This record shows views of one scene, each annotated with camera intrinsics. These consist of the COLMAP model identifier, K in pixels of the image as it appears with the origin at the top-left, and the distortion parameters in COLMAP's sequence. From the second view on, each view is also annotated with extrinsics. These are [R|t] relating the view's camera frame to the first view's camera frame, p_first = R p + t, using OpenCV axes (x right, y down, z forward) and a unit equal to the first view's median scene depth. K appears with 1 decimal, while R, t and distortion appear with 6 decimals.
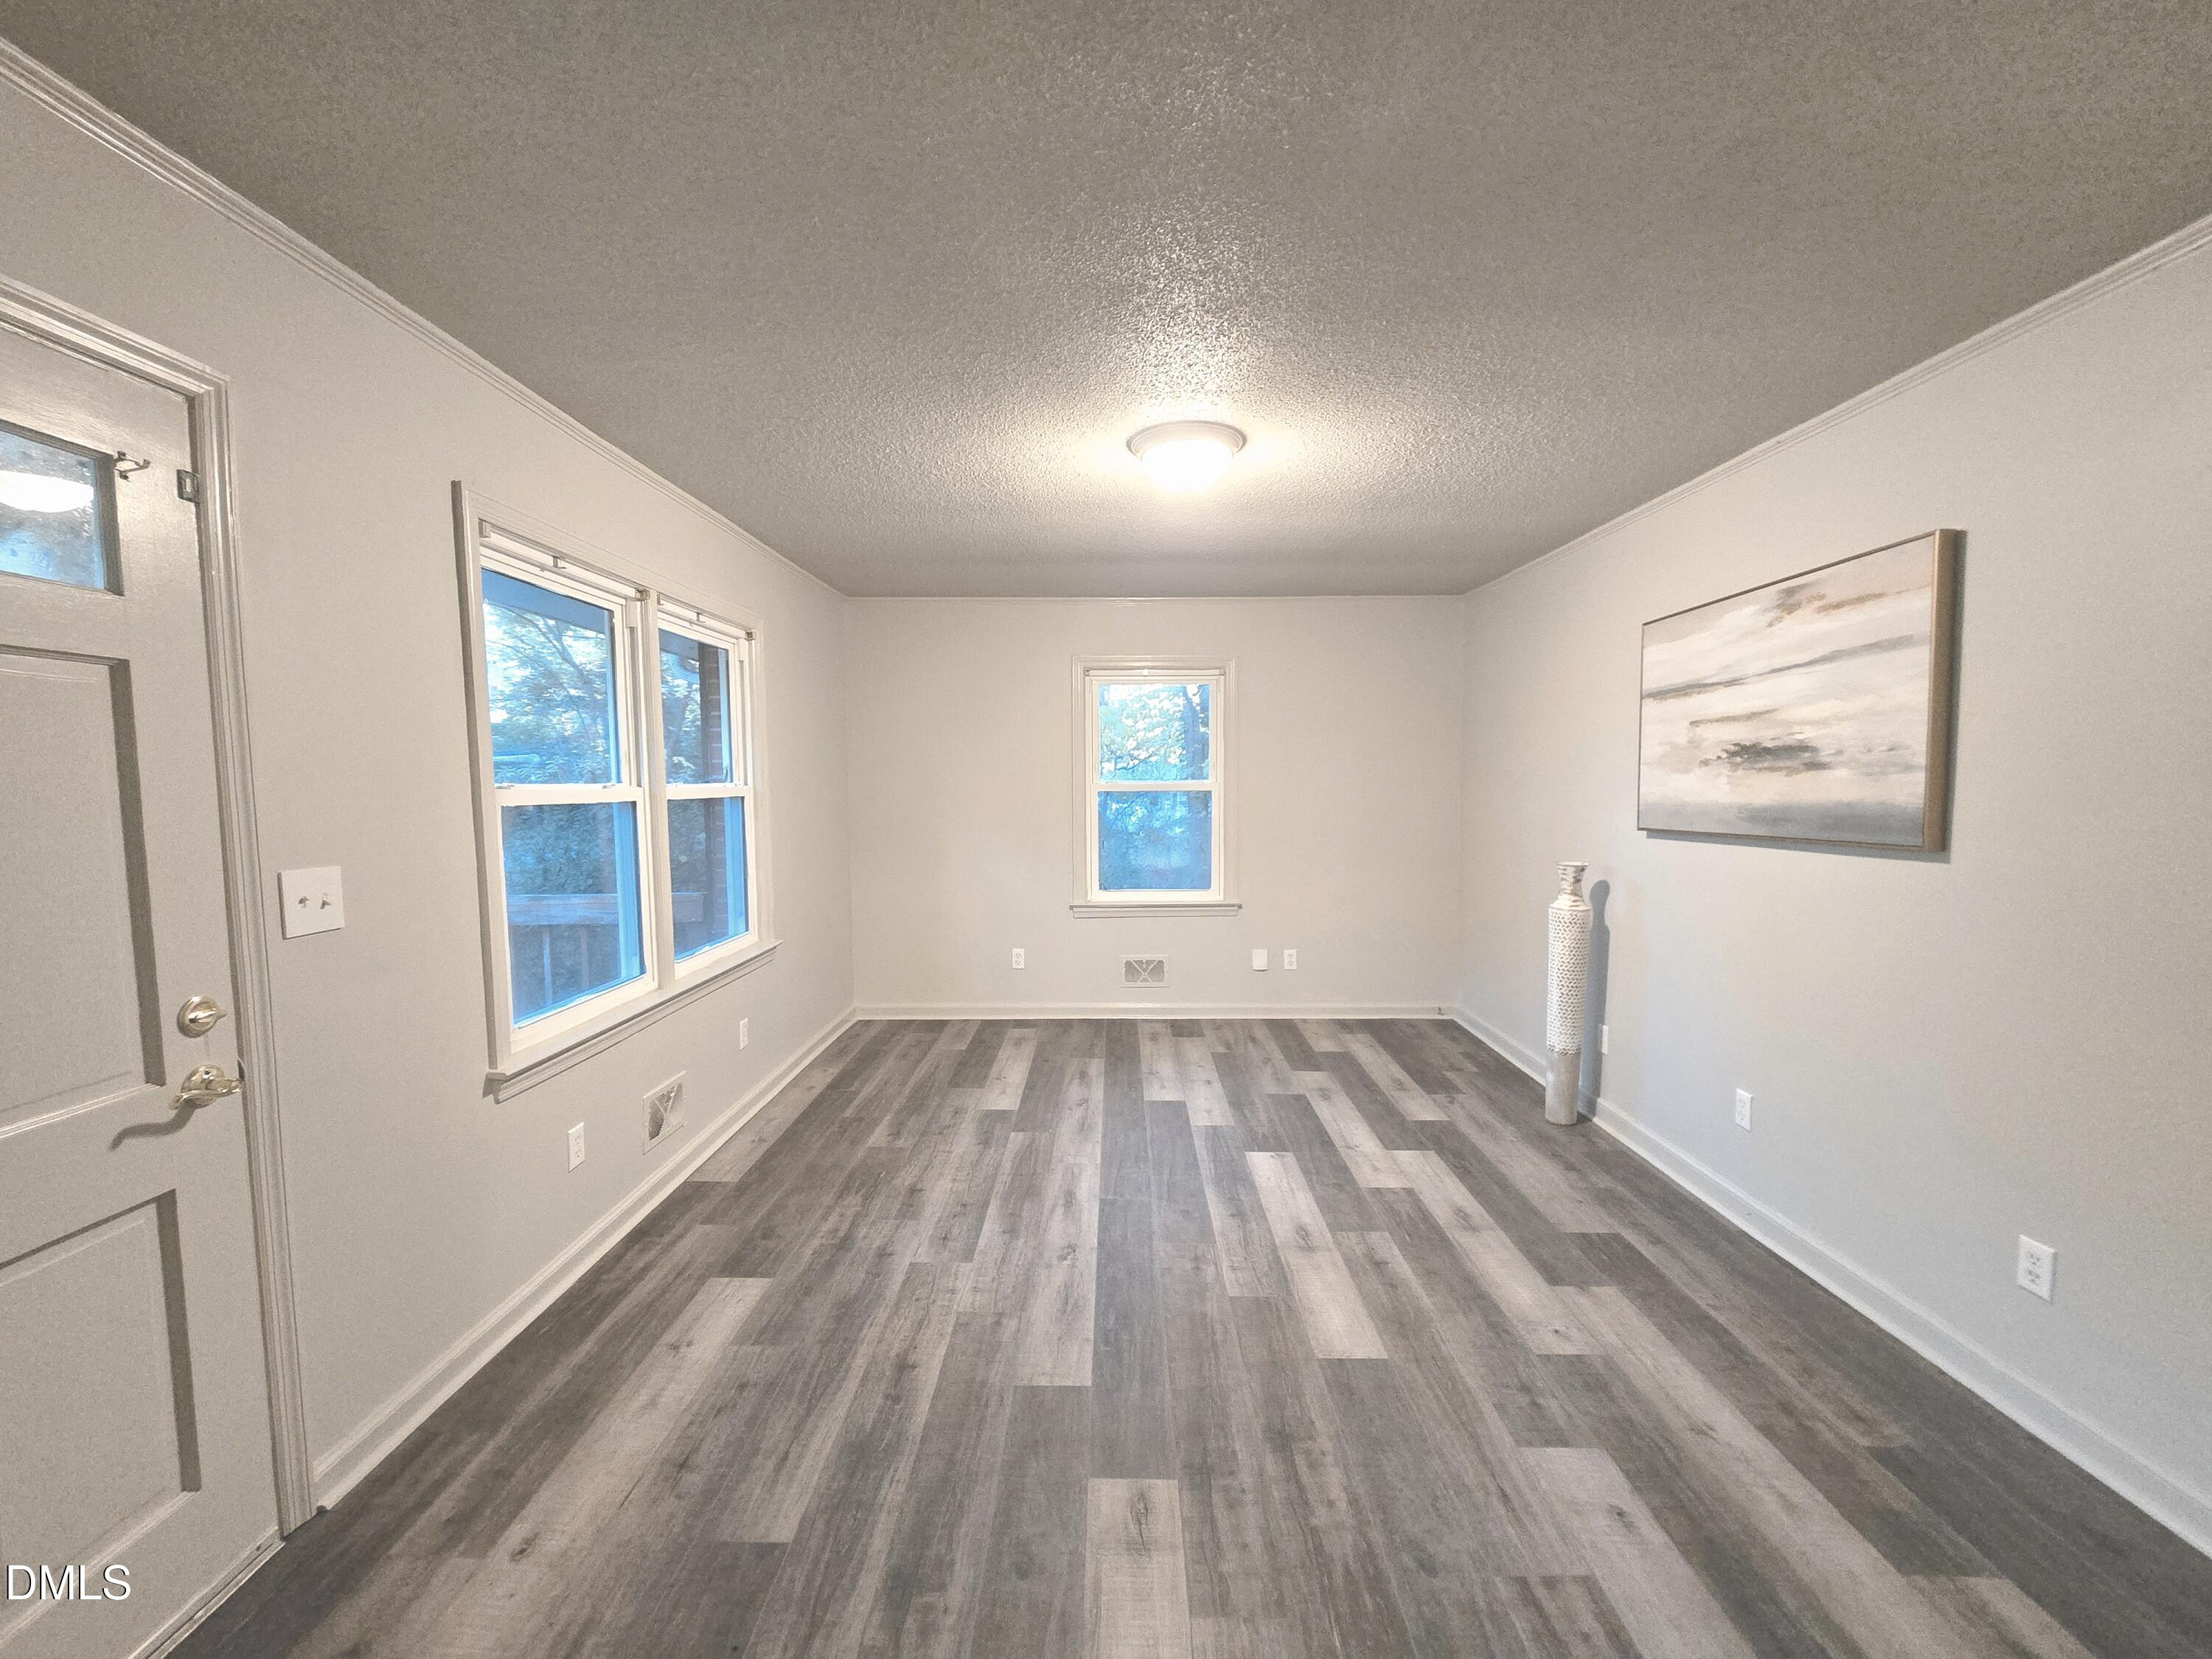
lens RADIAL K [[906.5, 0, 1107.1], [0, 906.5, 835.4], [0, 0, 1]] dist [-0.001156, -0.000929]
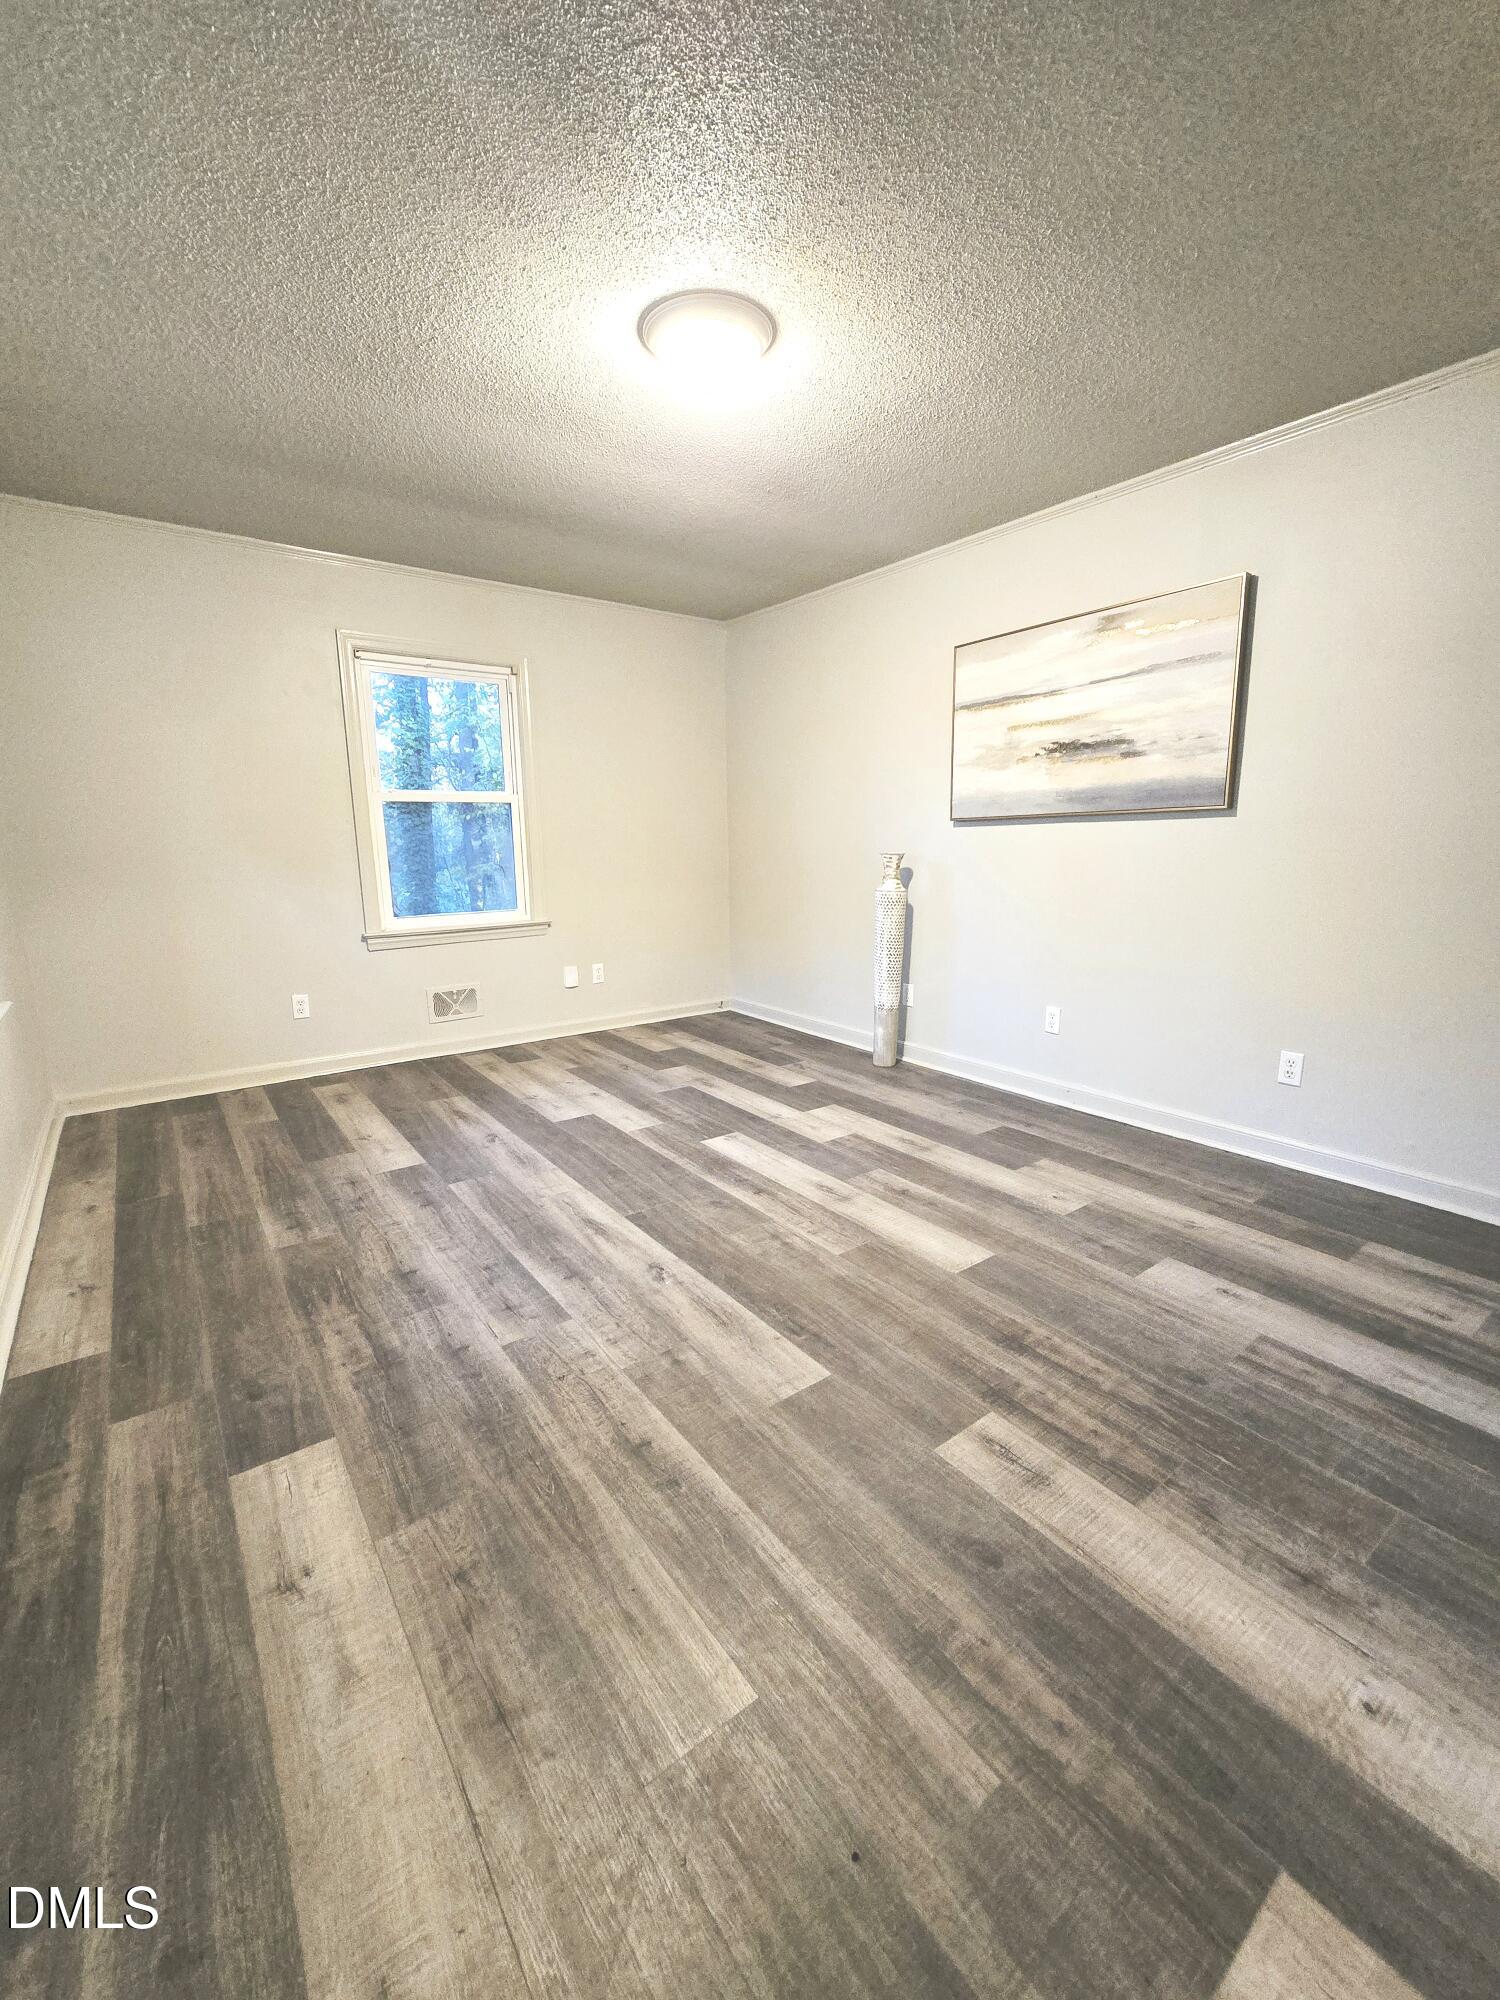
lens RADIAL K [[817.8, 0, 748.7], [0, 817.8, 992.9], [0, 0, 1]] dist [-0.002647, -0.000523]
pose [[0.798254, -0.117489, 0.590751, -0.374048], [0.044487, 0.989613, 0.136701, 0.071673], [-0.600675, -0.082842, 0.795189, 0.292709]]
